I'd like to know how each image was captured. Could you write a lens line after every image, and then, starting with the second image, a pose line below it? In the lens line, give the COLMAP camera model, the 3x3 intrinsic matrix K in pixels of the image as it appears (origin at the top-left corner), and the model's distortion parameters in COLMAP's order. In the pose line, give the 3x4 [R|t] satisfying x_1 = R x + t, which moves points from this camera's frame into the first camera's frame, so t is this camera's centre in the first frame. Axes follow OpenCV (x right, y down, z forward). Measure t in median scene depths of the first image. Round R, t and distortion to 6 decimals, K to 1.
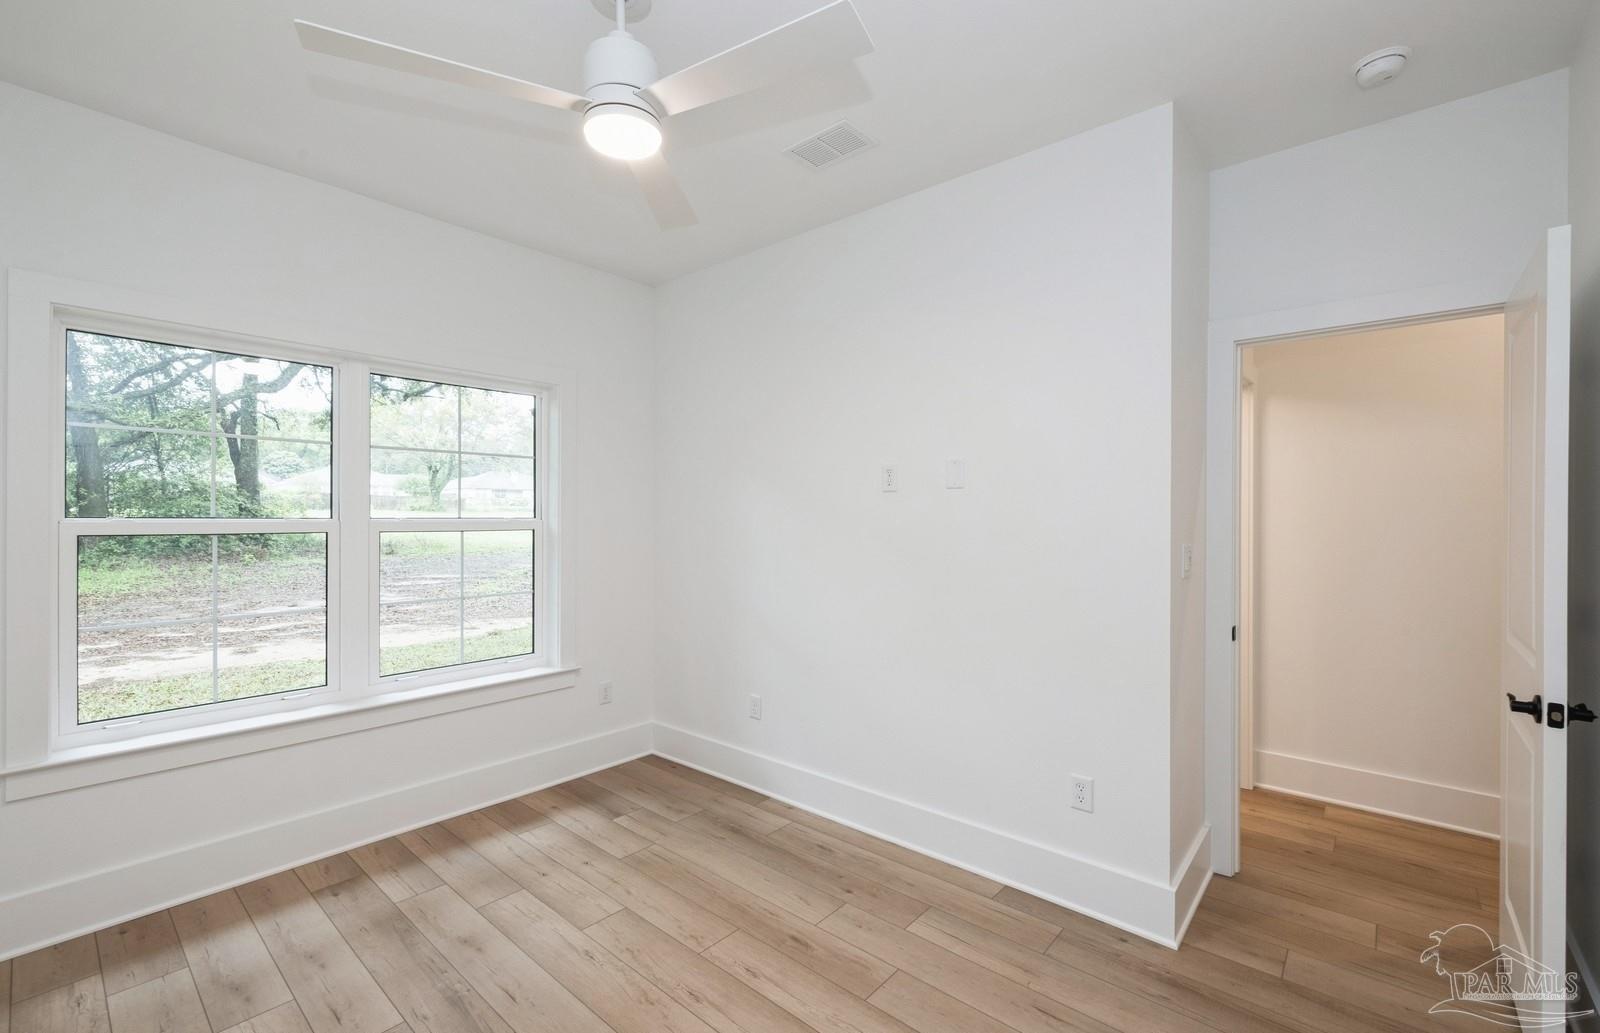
lens RADIAL K [[683.8, 0, 794.1], [0, 683.8, 517.5], [0, 0, 1]] dist [0.000944, 0.000180]
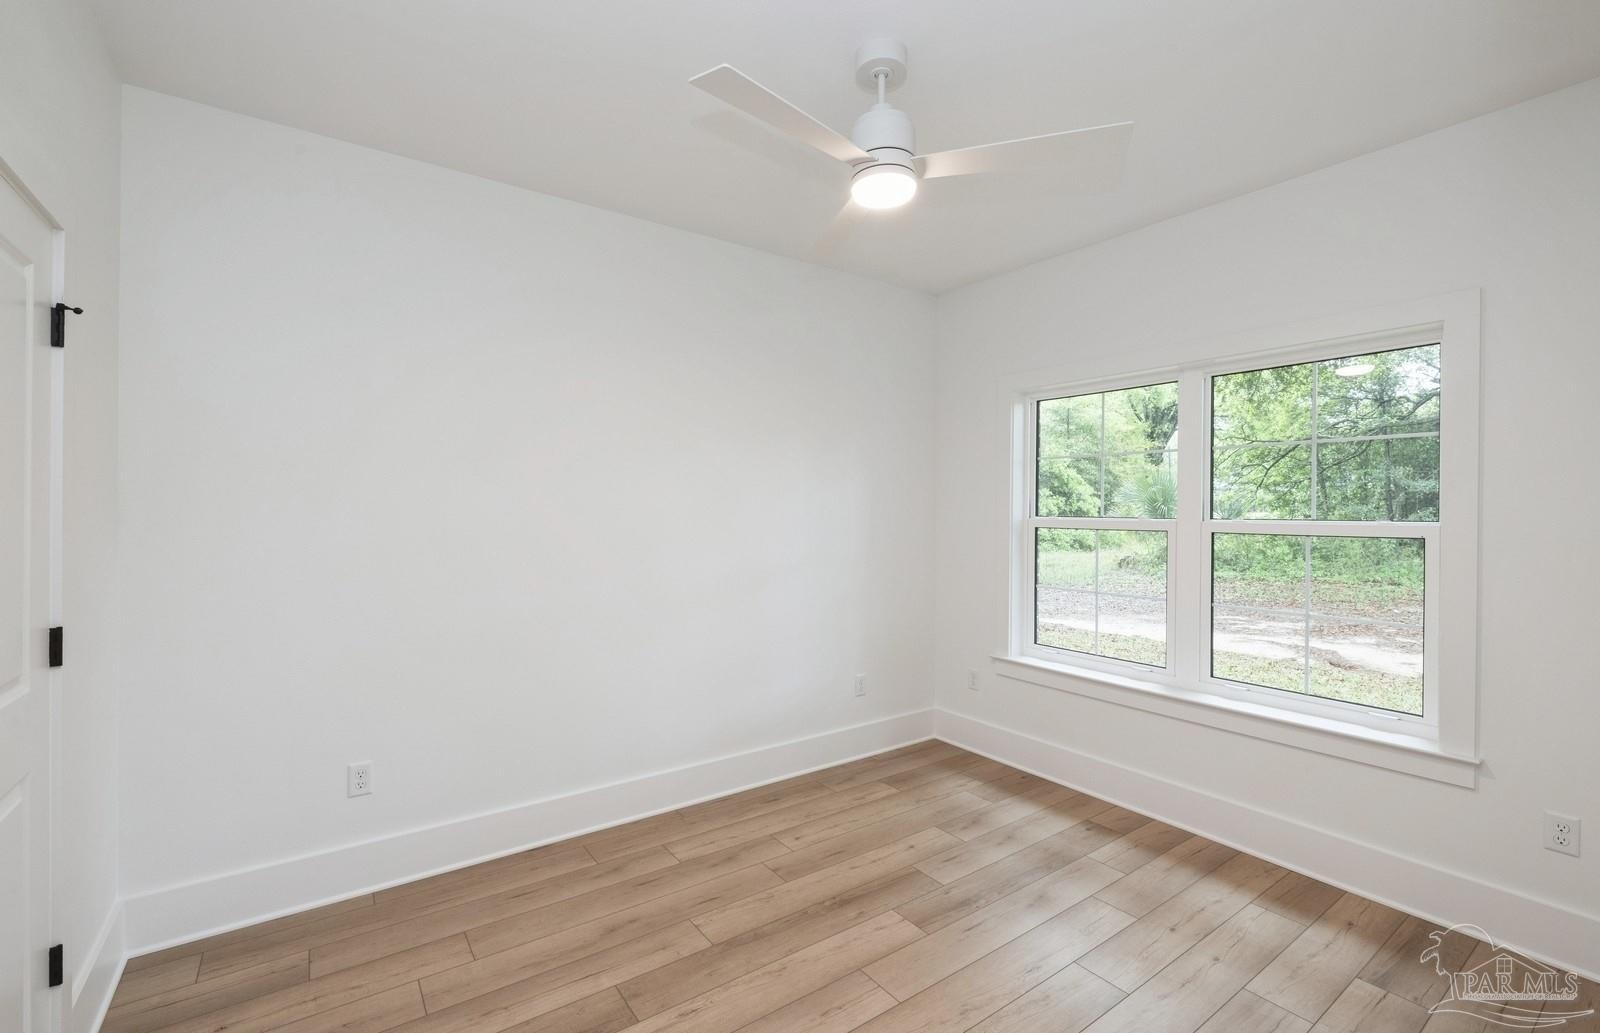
lens RADIAL K [[683.8, 0, 798.2], [0, 683.8, 509.1], [0, 0, 1]] dist [0.000944, 0.000180]
pose [[-0.226511, -0.010496, -0.973952, 0.579147], [-0.016828, 0.999835, -0.006861, 0.005201], [0.973863, 0.014836, -0.226651, 0.715904]]
